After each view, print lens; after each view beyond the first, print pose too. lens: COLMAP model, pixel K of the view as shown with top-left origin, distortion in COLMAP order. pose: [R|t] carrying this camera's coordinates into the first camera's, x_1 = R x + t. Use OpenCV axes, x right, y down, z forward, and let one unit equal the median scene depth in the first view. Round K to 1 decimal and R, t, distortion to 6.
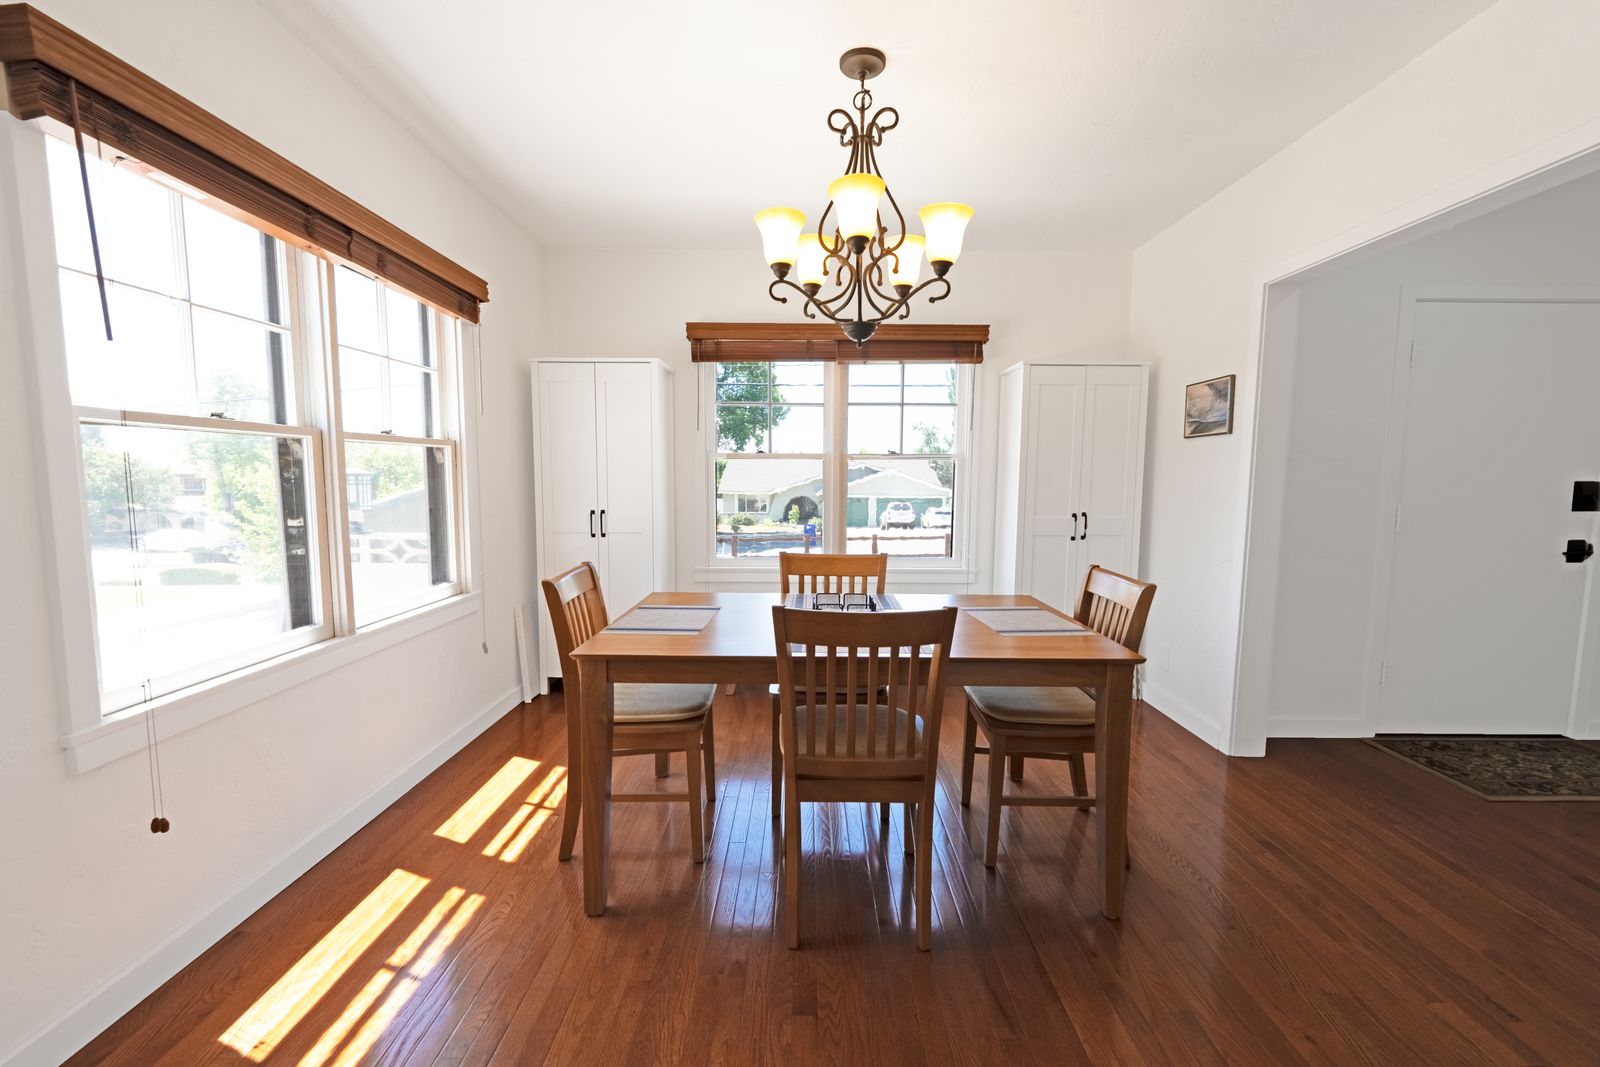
lens RADIAL K [[655.5, 0, 800.0], [0, 655.5, 536.5], [0, 0, 1]] dist [0.000700, -0.000615]
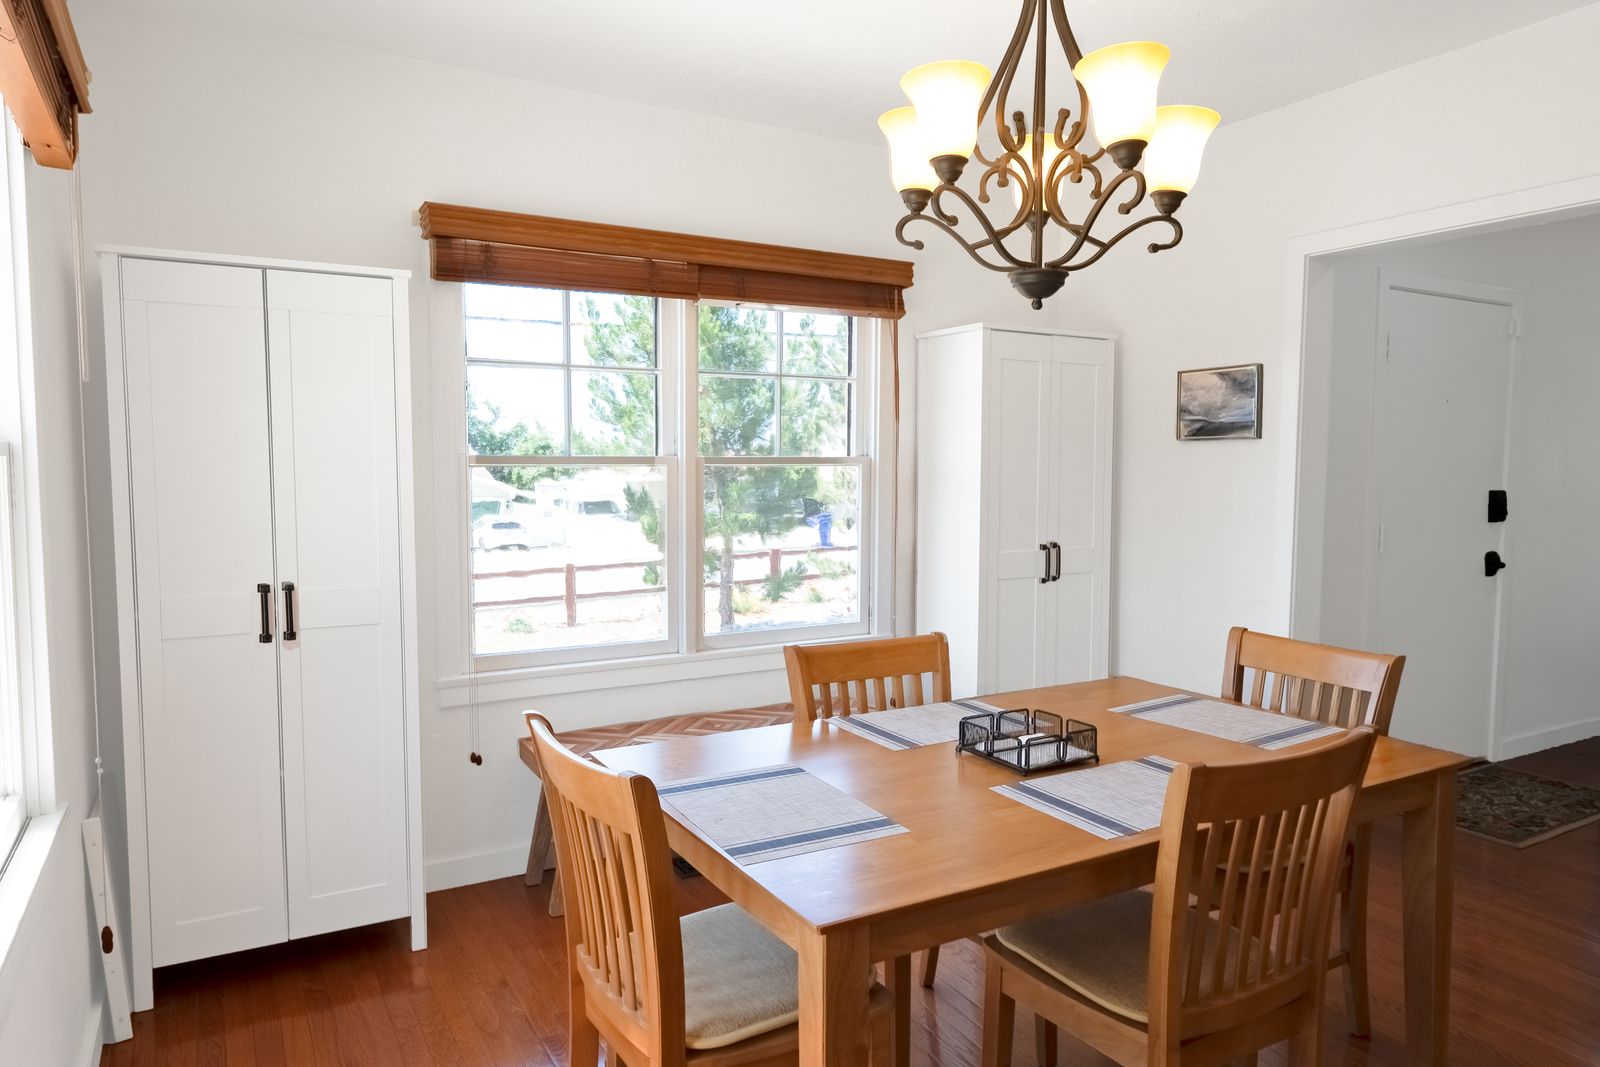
lens RADIAL K [[1040.2, 0, 802.3], [0, 1040.2, 533.1], [0, 0, 1]] dist [-0.000443, 0.001869]
pose [[0.860491, -0.039956, 0.507897, -0.439629], [0.050669, 0.998689, -0.007278, -0.062689], [-0.506940, 0.031997, 0.861387, 0.209123]]
